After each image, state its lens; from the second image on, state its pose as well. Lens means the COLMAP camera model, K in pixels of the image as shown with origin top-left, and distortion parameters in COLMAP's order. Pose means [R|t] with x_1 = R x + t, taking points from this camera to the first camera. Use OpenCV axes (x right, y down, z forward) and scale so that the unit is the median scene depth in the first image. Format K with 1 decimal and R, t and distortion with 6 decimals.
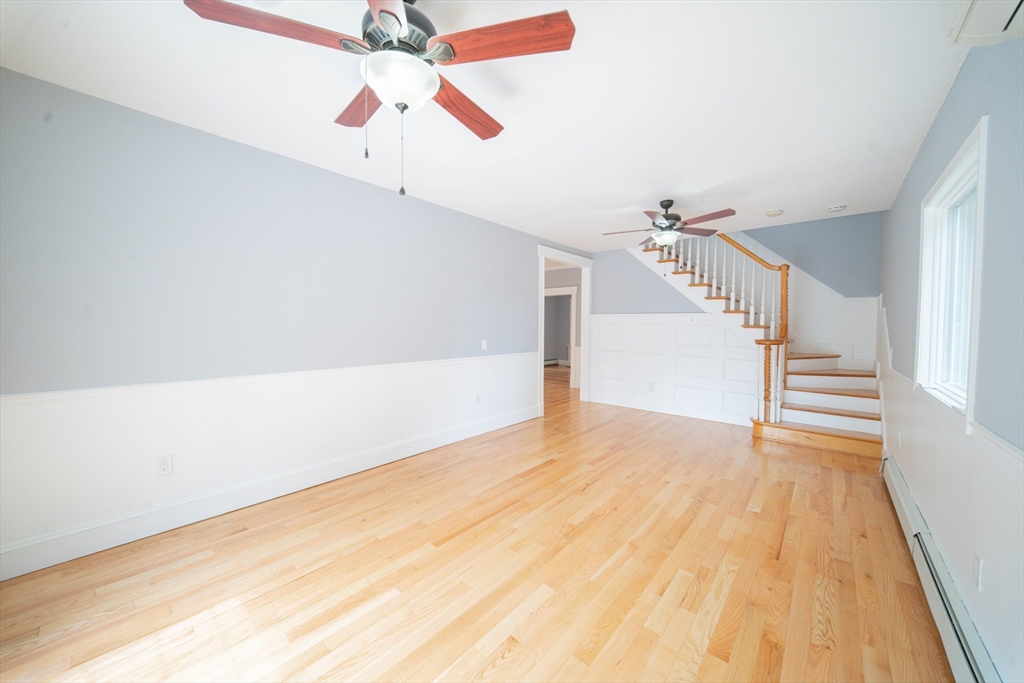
lens RADIAL K [[374.7, 0, 511.5], [0, 374.7, 335.8], [0, 0, 1]] dist [0.015835, -0.010834]
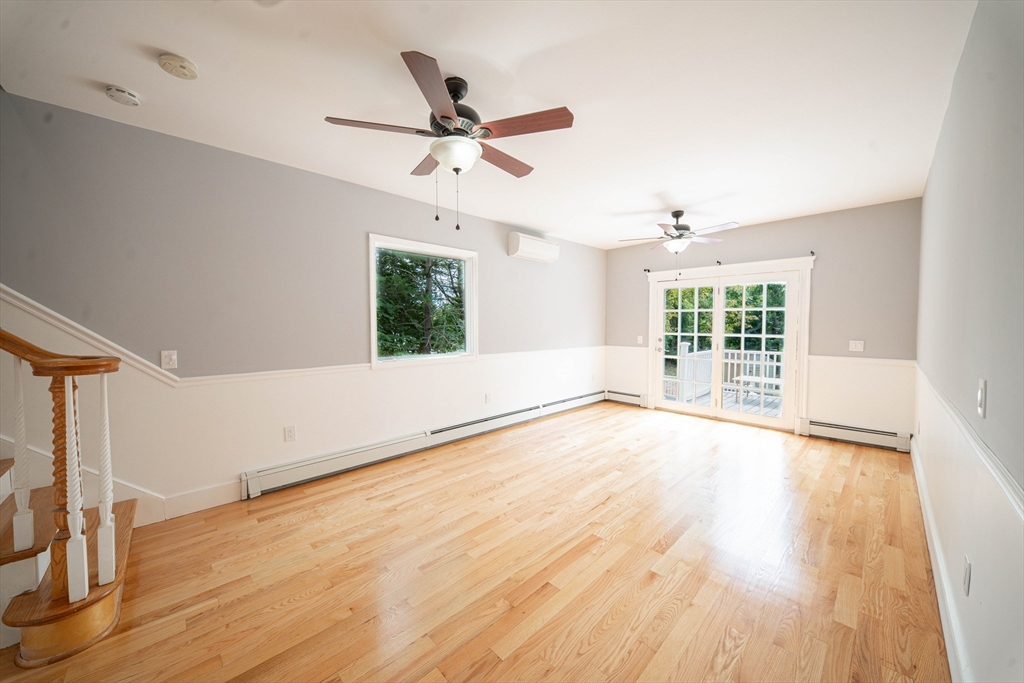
lens RADIAL K [[374.7, 0, 511.5], [0, 374.7, 335.8], [0, 0, 1]] dist [0.015835, -0.010834]
pose [[-0.996643, -0.010816, 0.081158, 0.416038], [-0.006106, 0.998294, 0.058061, -0.055874], [-0.081648, 0.057371, -0.995009, 2.216214]]
